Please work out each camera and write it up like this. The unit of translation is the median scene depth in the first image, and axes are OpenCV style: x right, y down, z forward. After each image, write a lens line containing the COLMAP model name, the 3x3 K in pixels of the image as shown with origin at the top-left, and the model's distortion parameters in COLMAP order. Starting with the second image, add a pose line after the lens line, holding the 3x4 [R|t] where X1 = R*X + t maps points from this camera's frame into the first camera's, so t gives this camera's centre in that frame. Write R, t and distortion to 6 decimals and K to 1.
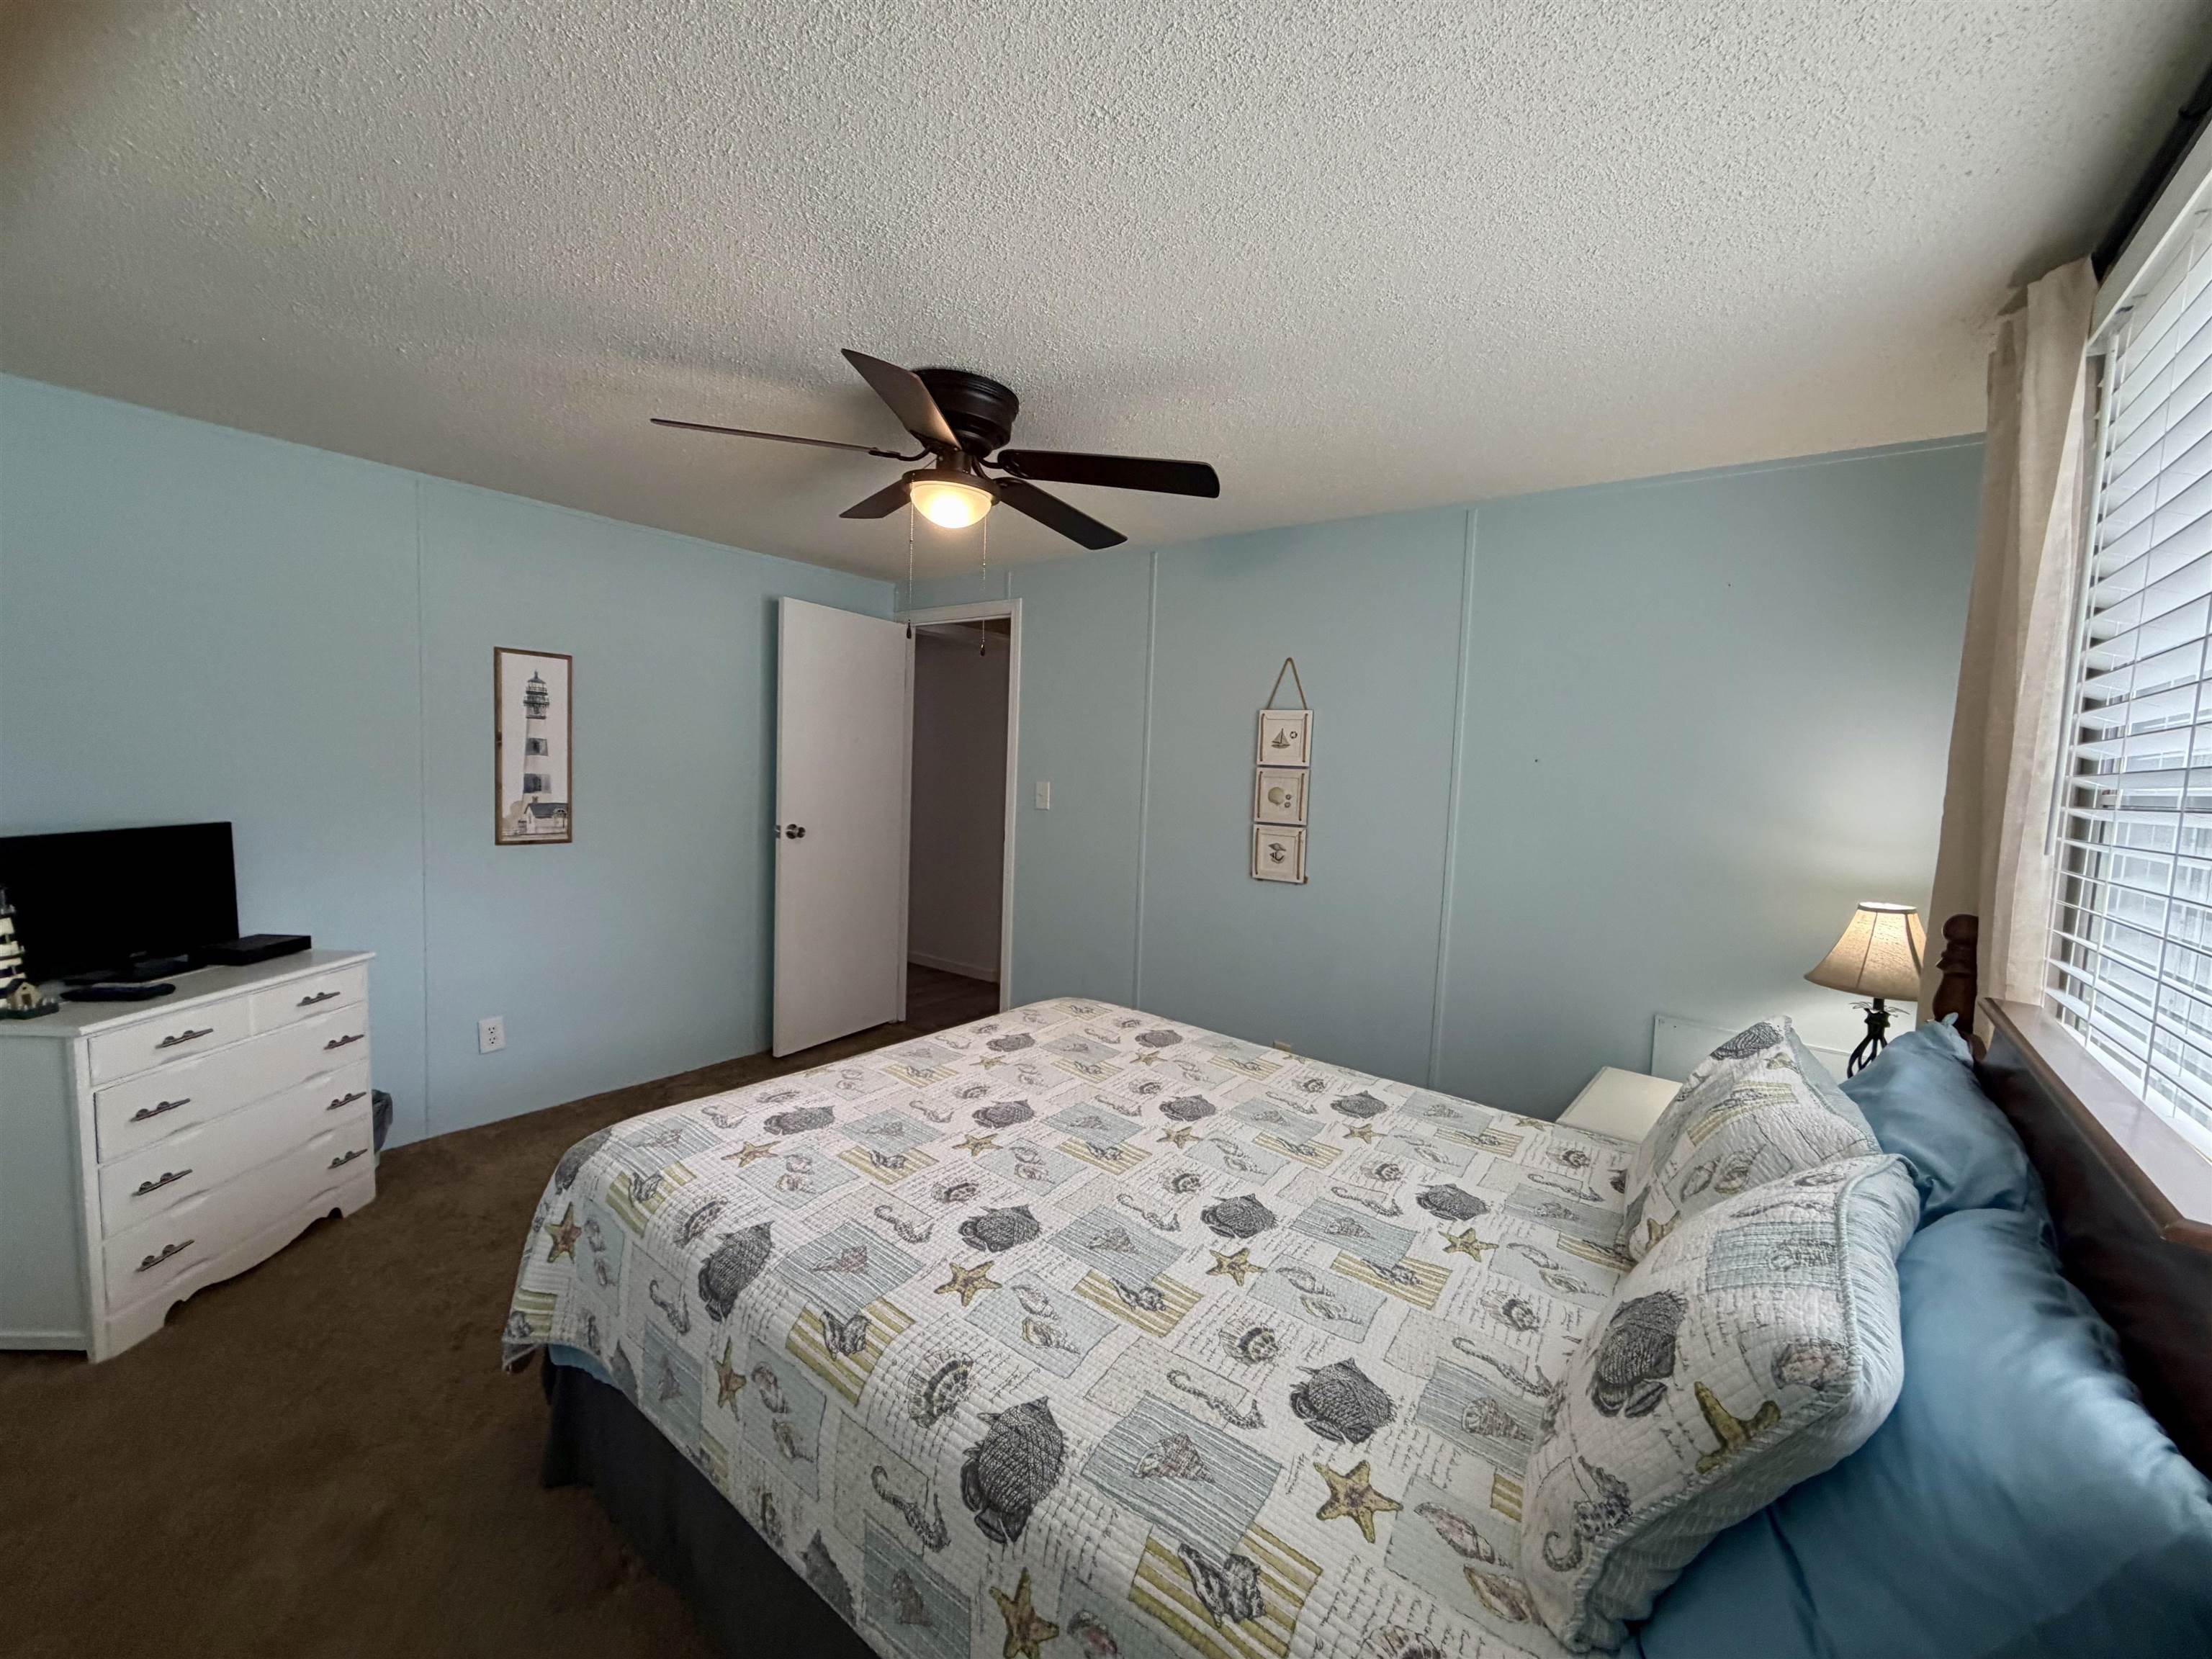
lens RADIAL K [[892.3, 0, 1068.5], [0, 892.3, 831.9], [0, 0, 1]] dist [0.002738, -0.000275]
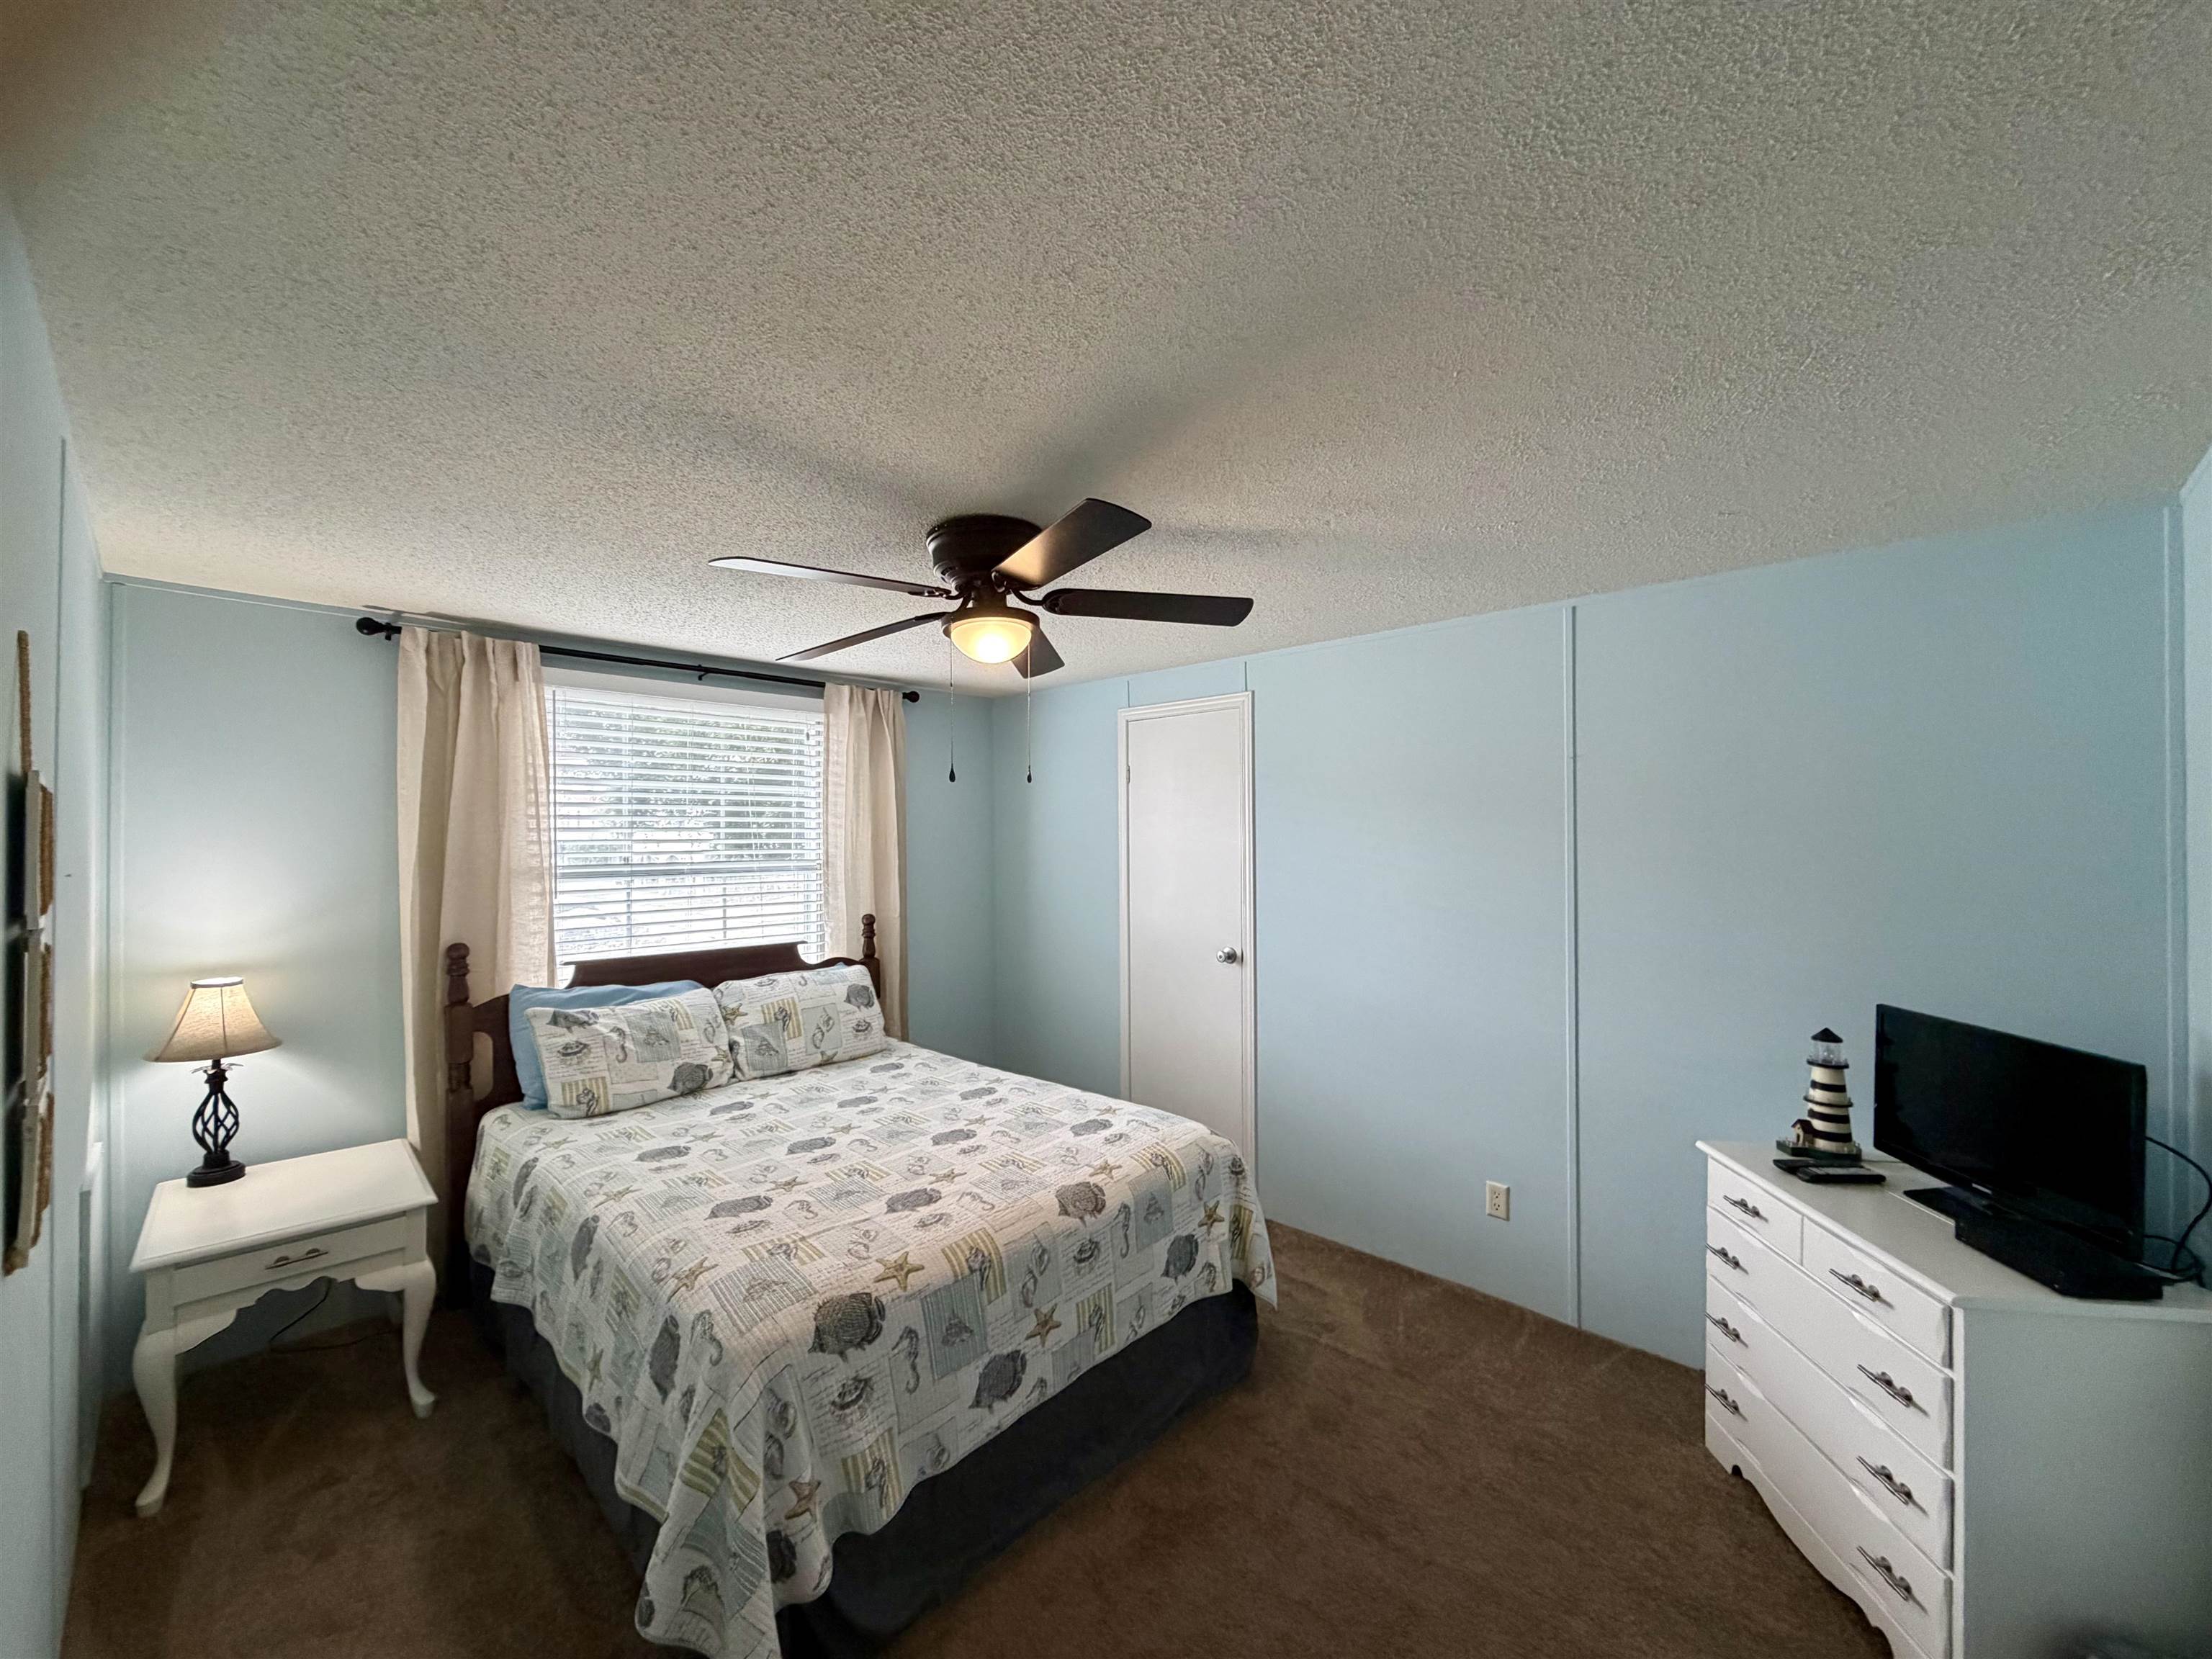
lens RADIAL K [[892.3, 0, 1068.5], [0, 892.3, 831.9], [0, 0, 1]] dist [0.002738, -0.000275]
pose [[-0.993535, -0.037302, 0.107220, -0.332182], [-0.031052, 0.997752, 0.059382, -0.217798], [-0.109194, 0.055669, -0.992460, 2.032021]]
